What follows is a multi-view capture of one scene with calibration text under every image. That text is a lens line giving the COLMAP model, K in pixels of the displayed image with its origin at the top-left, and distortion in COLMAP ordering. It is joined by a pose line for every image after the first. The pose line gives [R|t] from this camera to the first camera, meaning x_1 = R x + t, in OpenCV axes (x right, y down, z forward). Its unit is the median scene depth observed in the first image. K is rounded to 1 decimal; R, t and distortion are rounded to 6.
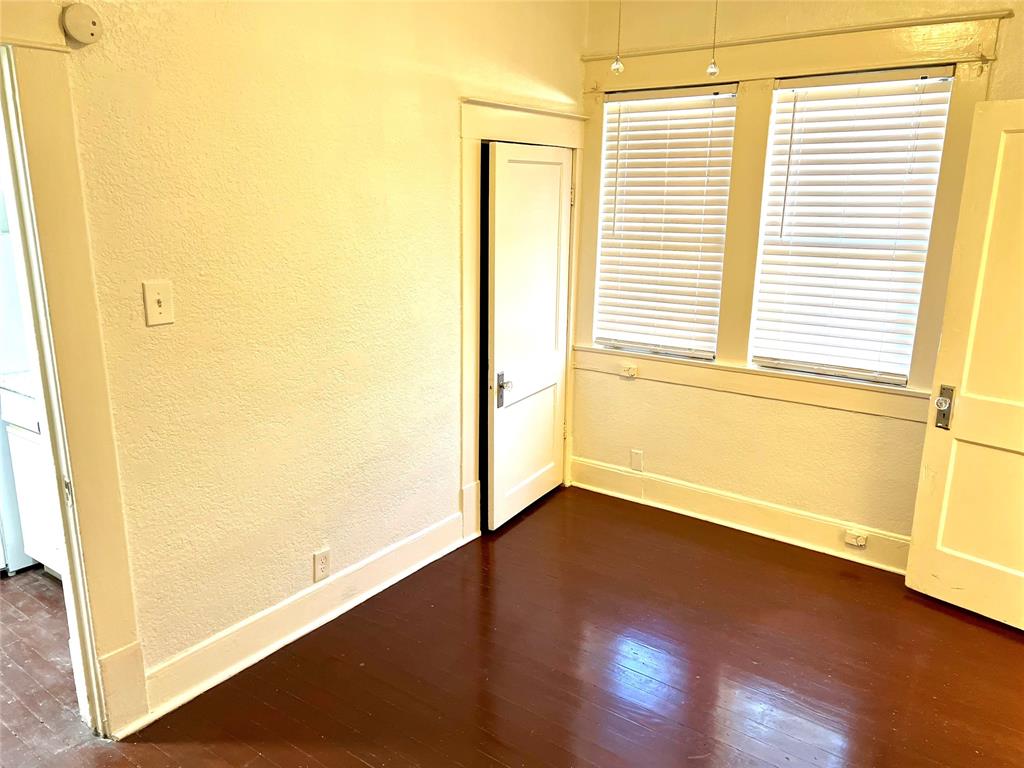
lens RADIAL K [[766.0, 0, 509.5], [0, 766.0, 385.2], [0, 0, 1]] dist [0.057206, -0.061451]
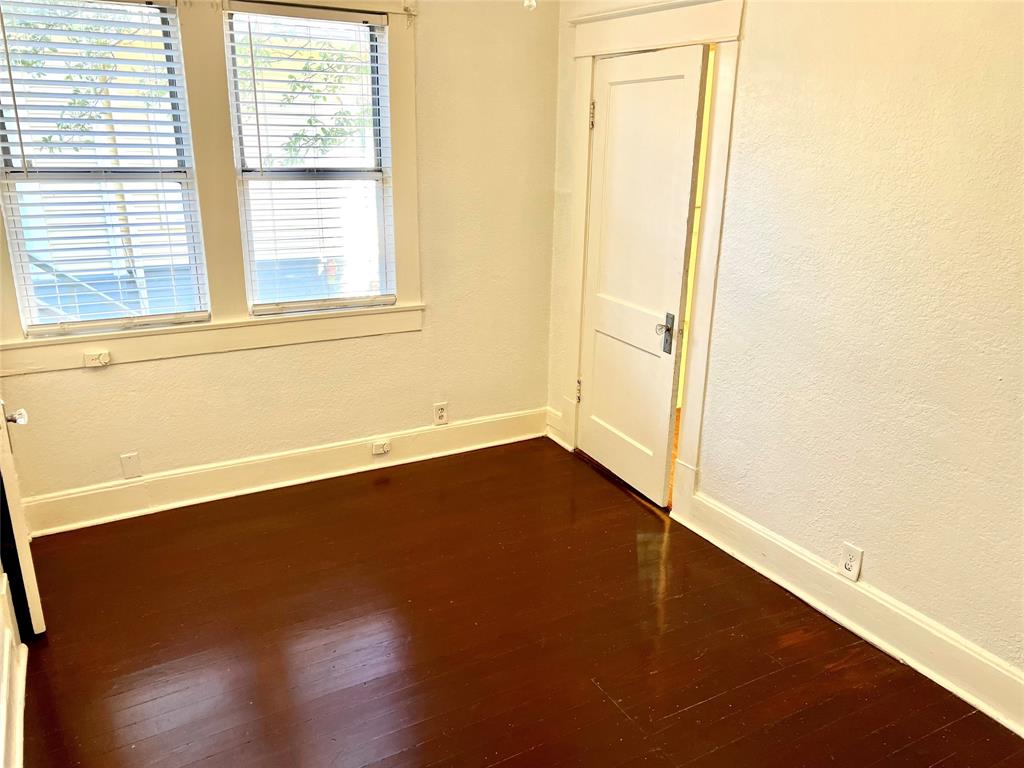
lens RADIAL K [[766.0, 0, 511.0], [0, 766.0, 390.2], [0, 0, 1]] dist [0.057206, -0.061451]
pose [[0.399074, -0.277677, 0.873862, -0.510302], [0.213290, 0.955012, 0.206058, -0.083897], [-0.891766, 0.104154, 0.440346, 0.403125]]
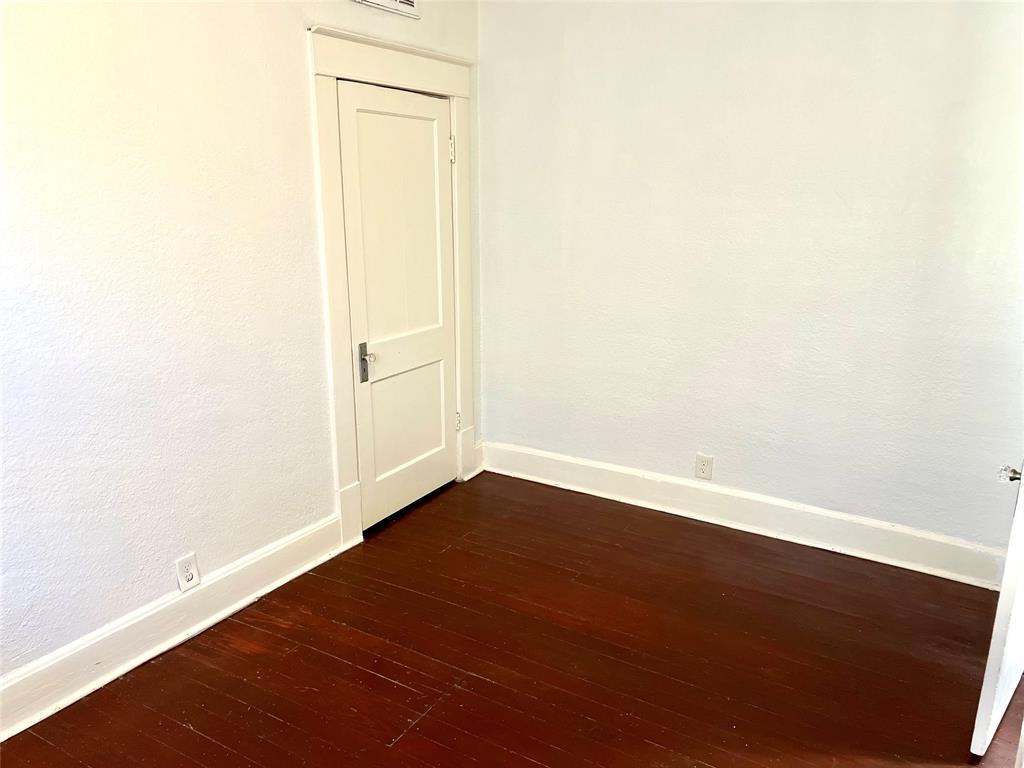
lens RADIAL K [[766.0, 0, 513.8], [0, 766.0, 389.4], [0, 0, 1]] dist [0.057206, -0.061451]
pose [[-0.992825, 0.001036, -0.119574, 0.100801], [-0.058154, 0.869559, 0.490392, -0.273802], [0.104484, 0.493827, -0.863260, 1.175431]]
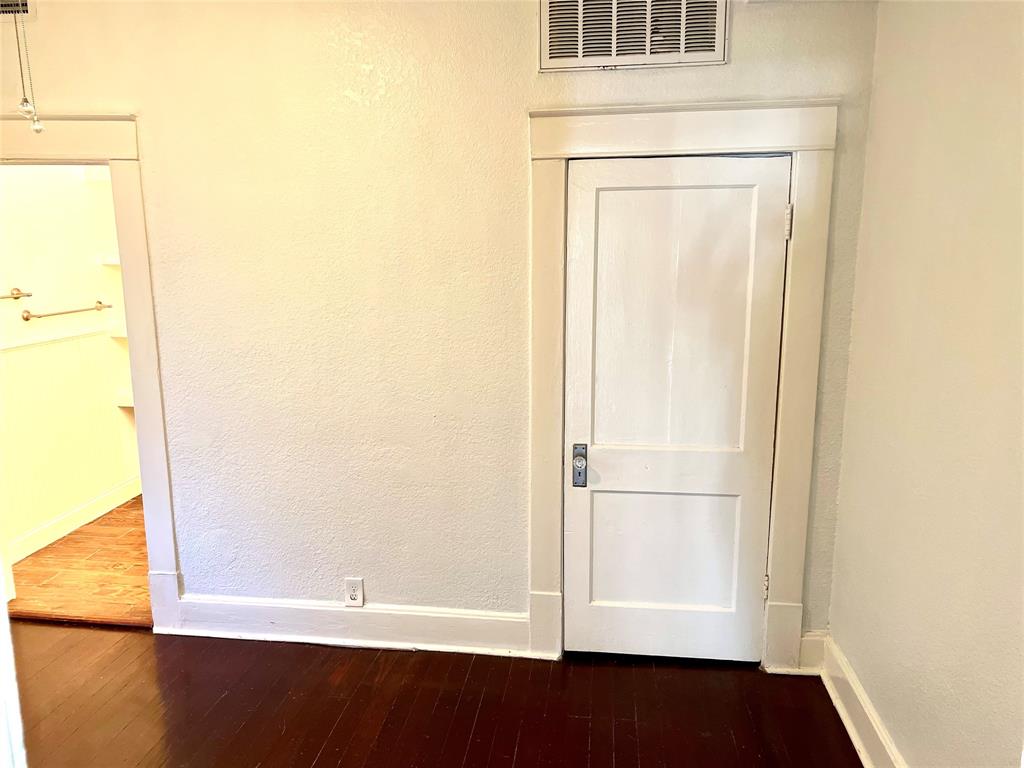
lens RADIAL K [[766.0, 0, 511.4], [0, 766.0, 387.0], [0, 0, 1]] dist [0.057206, -0.061451]
pose [[-0.495757, -0.176811, 0.850272, -0.586570], [0.218041, 0.922356, 0.318931, -0.177984], [-0.840644, 0.343507, -0.418713, 0.631741]]
